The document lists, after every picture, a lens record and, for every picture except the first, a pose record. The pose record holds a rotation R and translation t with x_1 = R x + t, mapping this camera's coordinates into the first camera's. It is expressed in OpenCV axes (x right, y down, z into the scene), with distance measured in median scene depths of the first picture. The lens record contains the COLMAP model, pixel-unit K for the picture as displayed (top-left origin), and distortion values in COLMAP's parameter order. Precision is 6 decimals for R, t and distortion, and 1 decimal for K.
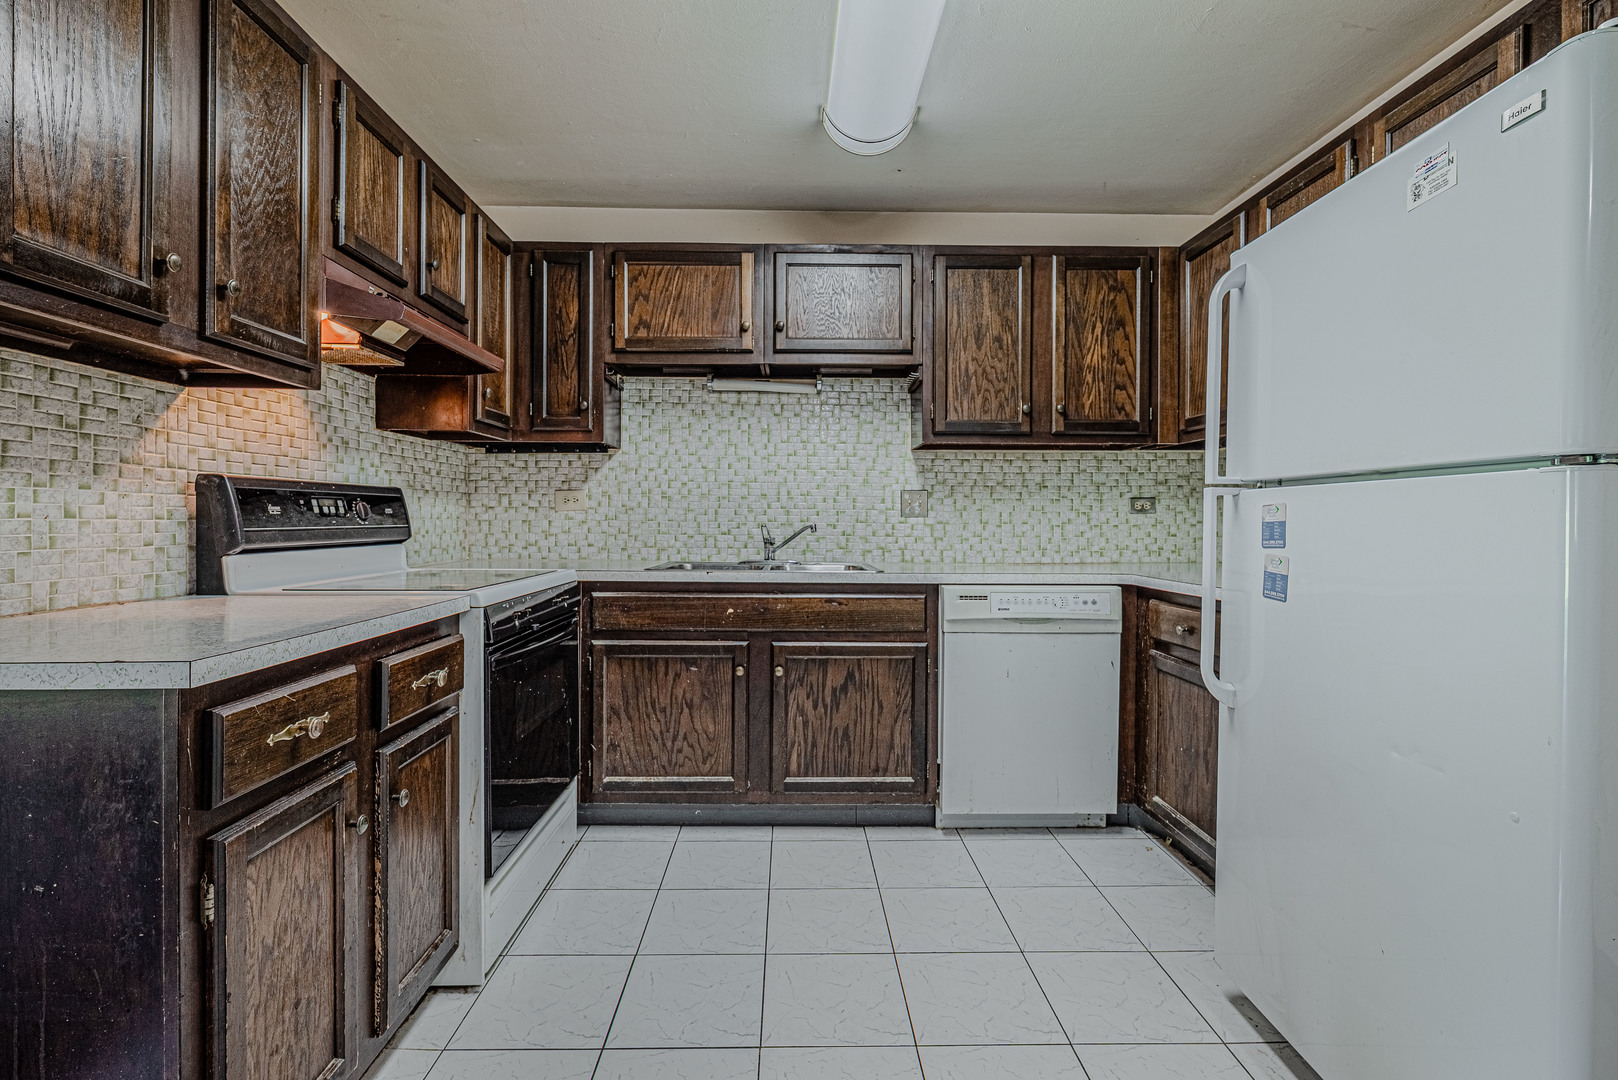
lens RADIAL K [[725.9, 0, 803.9], [0, 725.9, 523.4], [0, 0, 1]] dist [-0.003753, 0.000287]
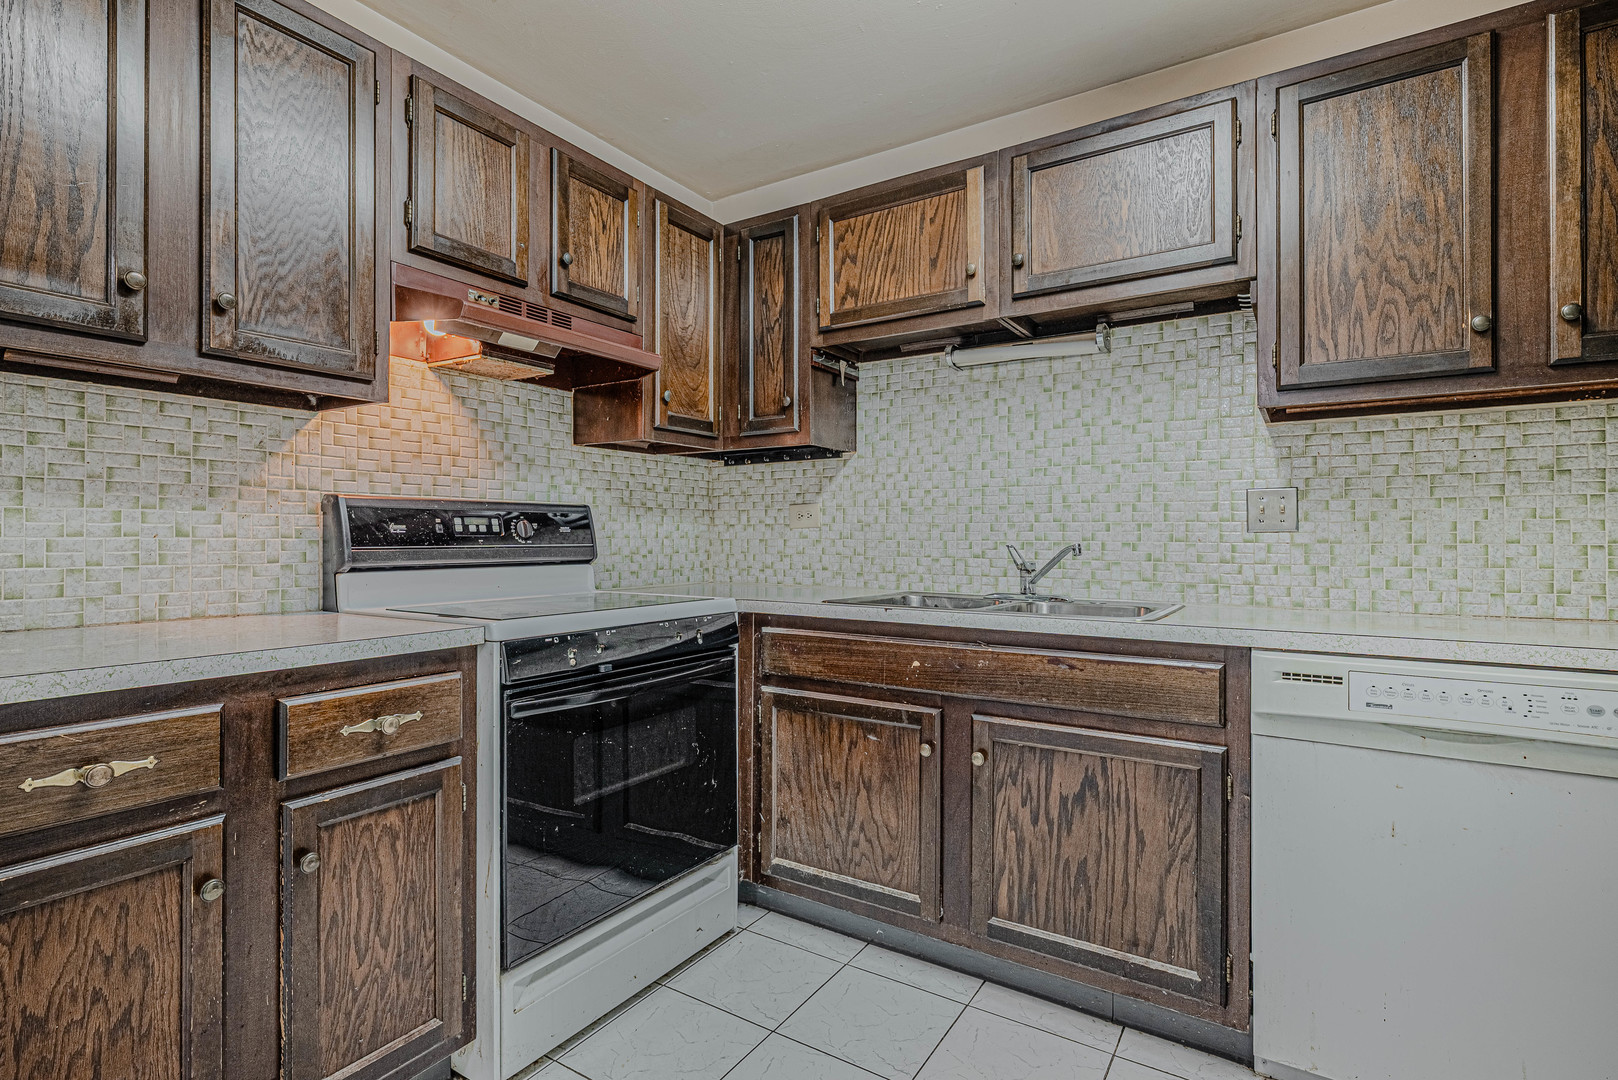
lens RADIAL K [[779.0, 0, 811.8], [0, 779.0, 536.5], [0, 0, 1]] dist [-0.004442, 0.002107]
pose [[0.834441, -0.005395, -0.551071, 0.213325], [-0.000215, 0.999949, -0.010115, 0.002007], [0.551097, 0.008559, 0.834397, 0.266969]]
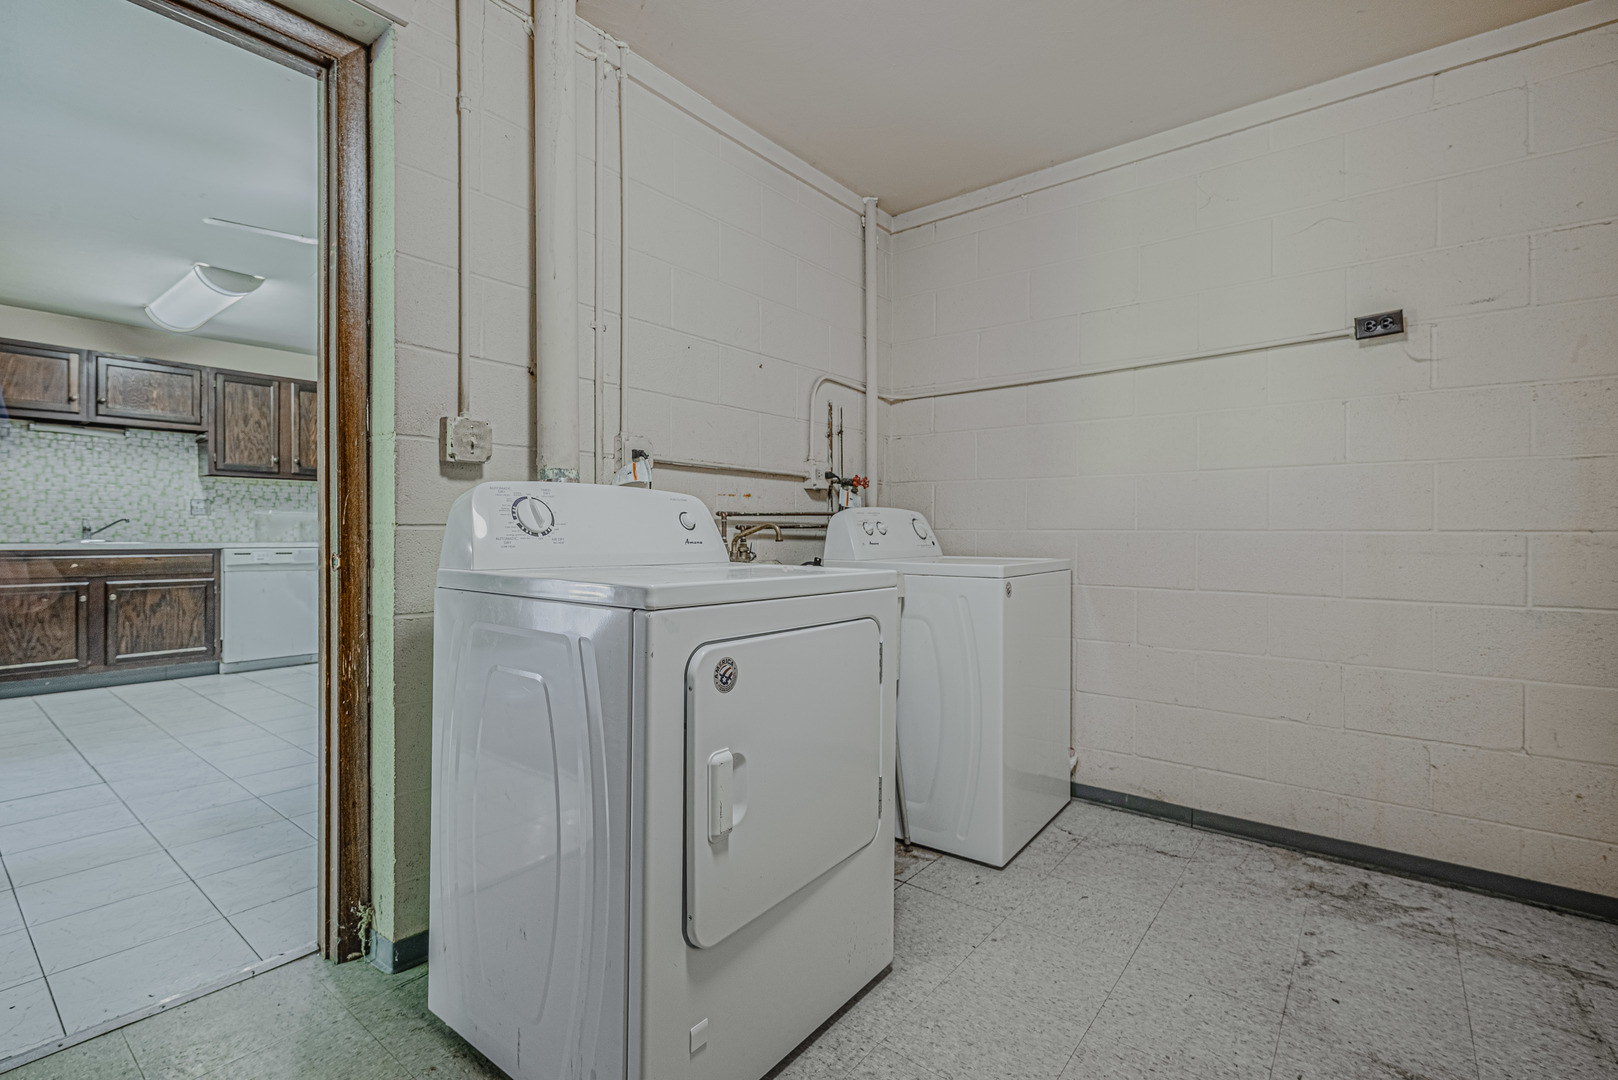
lens RADIAL K [[725.9, 0, 804.5], [0, 725.9, 534.4], [0, 0, 1]] dist [-0.003753, 0.000287]
pose [[0.635170, -0.005771, 0.772351, -0.298152], [0.001617, 0.999980, 0.006142, 0.032418], [-0.772371, -0.002652, 0.635166, -1.345586]]
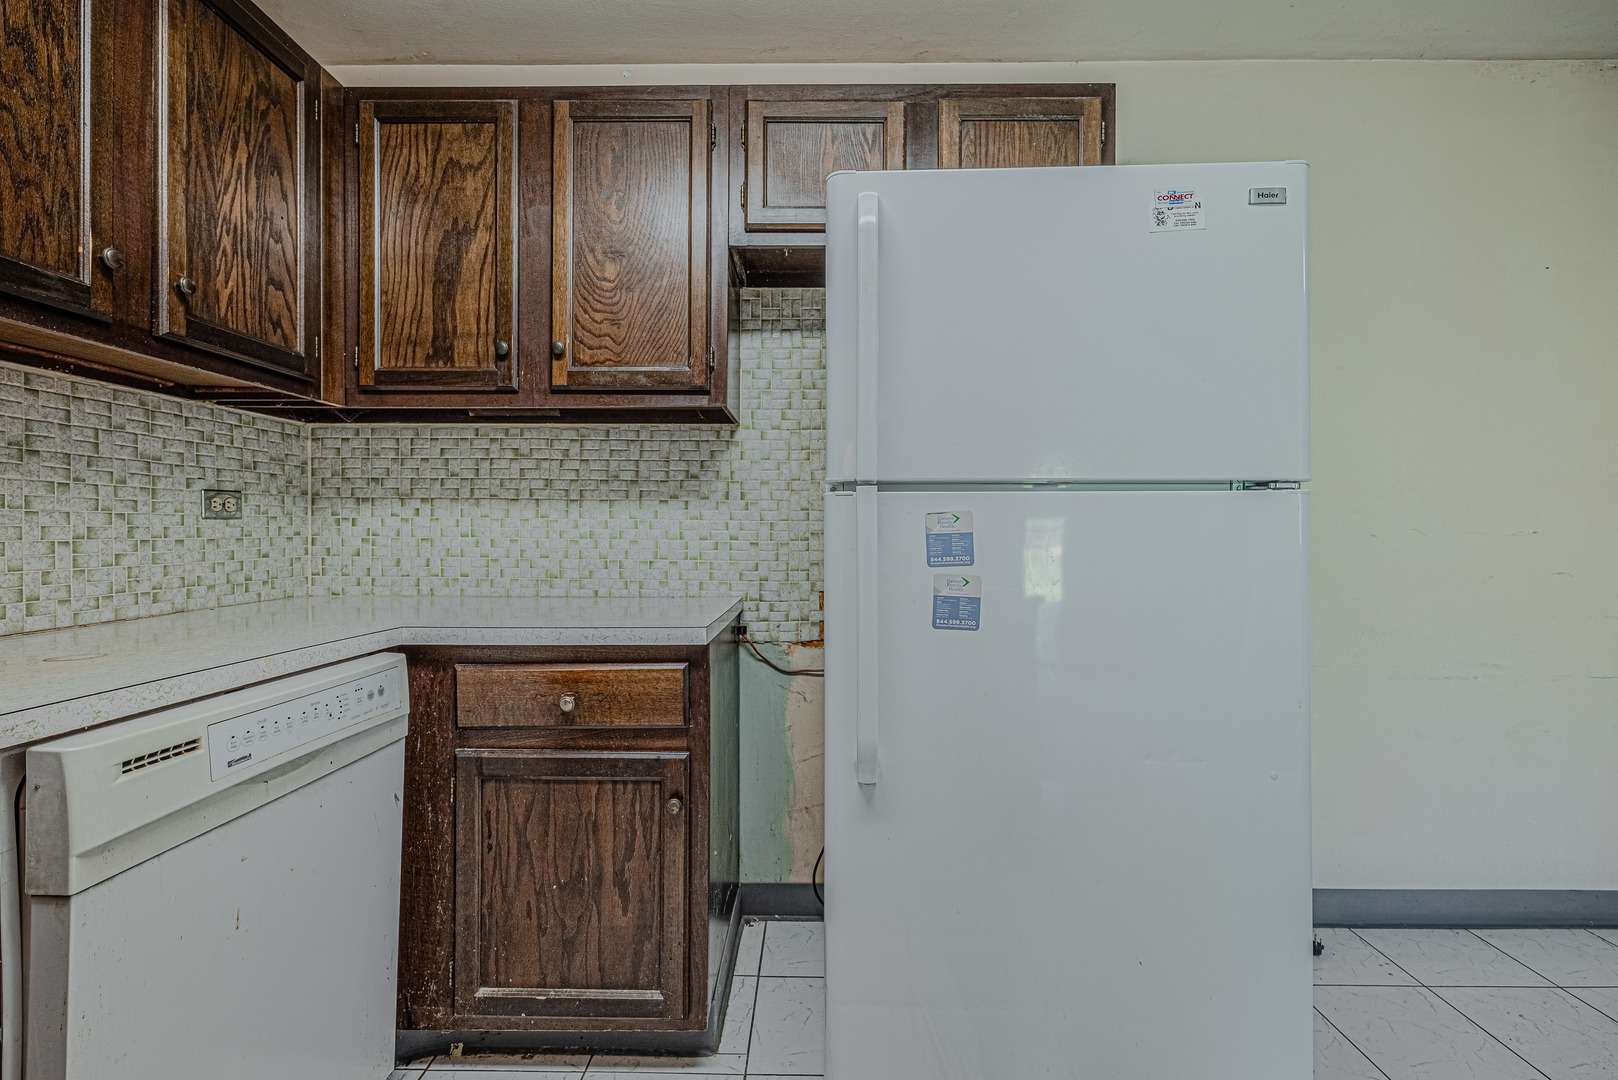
lens RADIAL K [[725.9, 0, 809.1], [0, 725.9, 536.6], [0, 0, 1]] dist [-0.003753, 0.000287]
pose [[0.034282, -0.007879, 0.999381, -0.088968], [0.003321, 0.999964, 0.007770, -0.002955], [-0.999407, 0.003053, 0.034307, 0.596635]]
